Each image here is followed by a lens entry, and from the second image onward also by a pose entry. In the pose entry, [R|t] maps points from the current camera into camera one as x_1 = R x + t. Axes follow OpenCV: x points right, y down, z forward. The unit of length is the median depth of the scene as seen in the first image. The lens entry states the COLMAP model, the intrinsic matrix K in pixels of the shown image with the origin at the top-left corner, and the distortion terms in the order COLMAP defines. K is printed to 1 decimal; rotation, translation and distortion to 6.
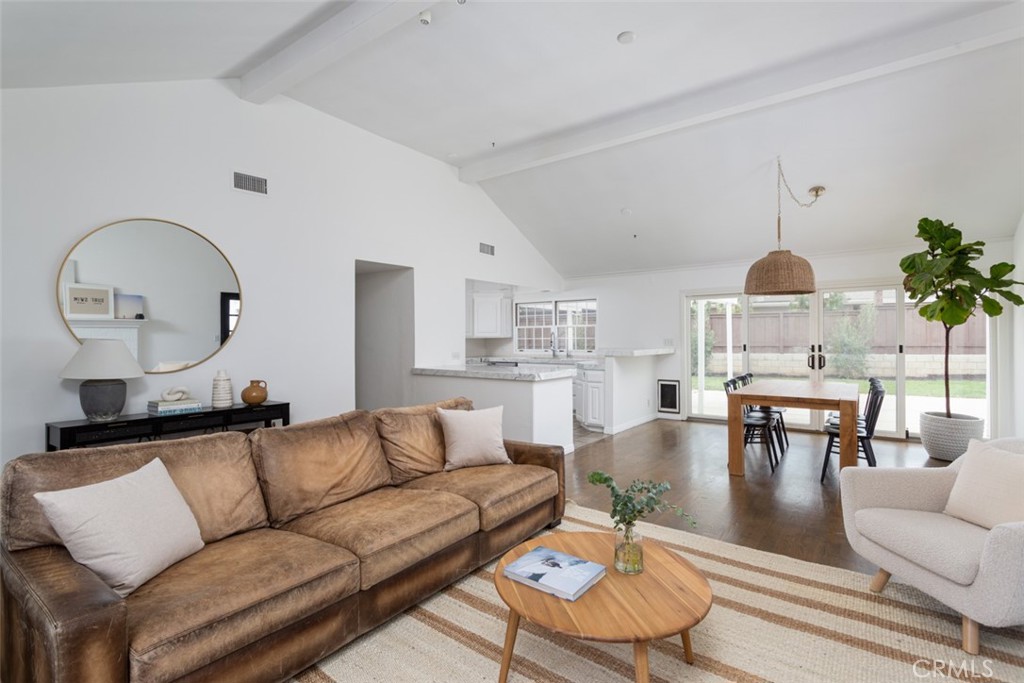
lens RADIAL K [[486.4, 0, 510.7], [0, 486.4, 338.5], [0, 0, 1]] dist [0.003805, 0.000220]
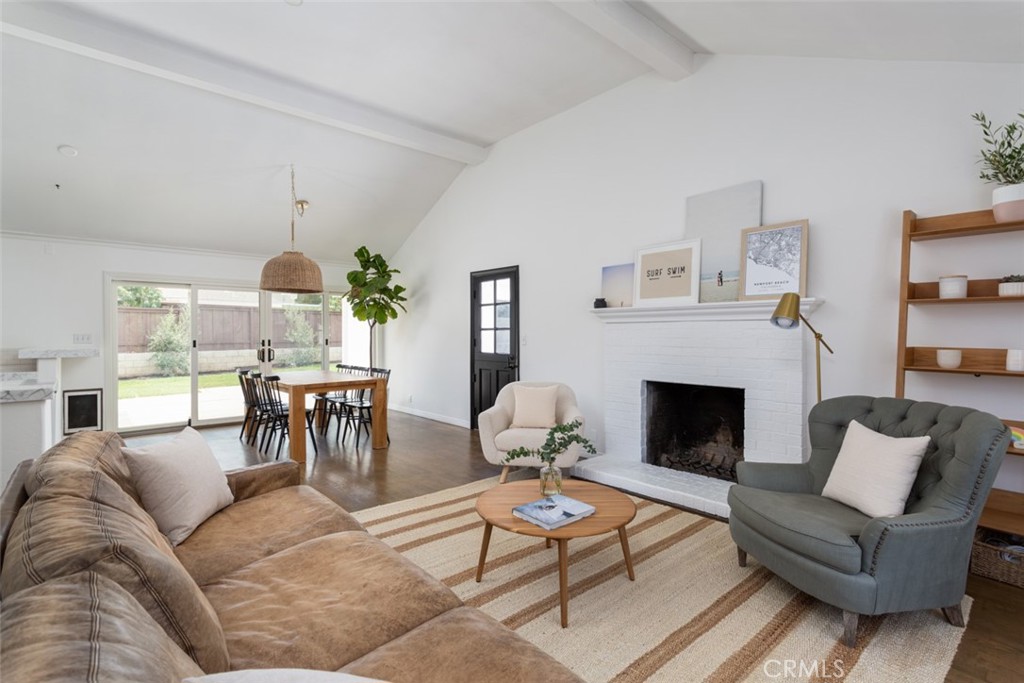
lens RADIAL K [[486.4, 0, 512.5], [0, 486.4, 330.8], [0, 0, 1]] dist [0.003805, 0.000220]
pose [[0.200398, 0.012914, 0.979629, -0.328211], [0.004531, 0.999890, -0.014108, 0.010966], [-0.979704, 0.007266, 0.200317, 0.244414]]
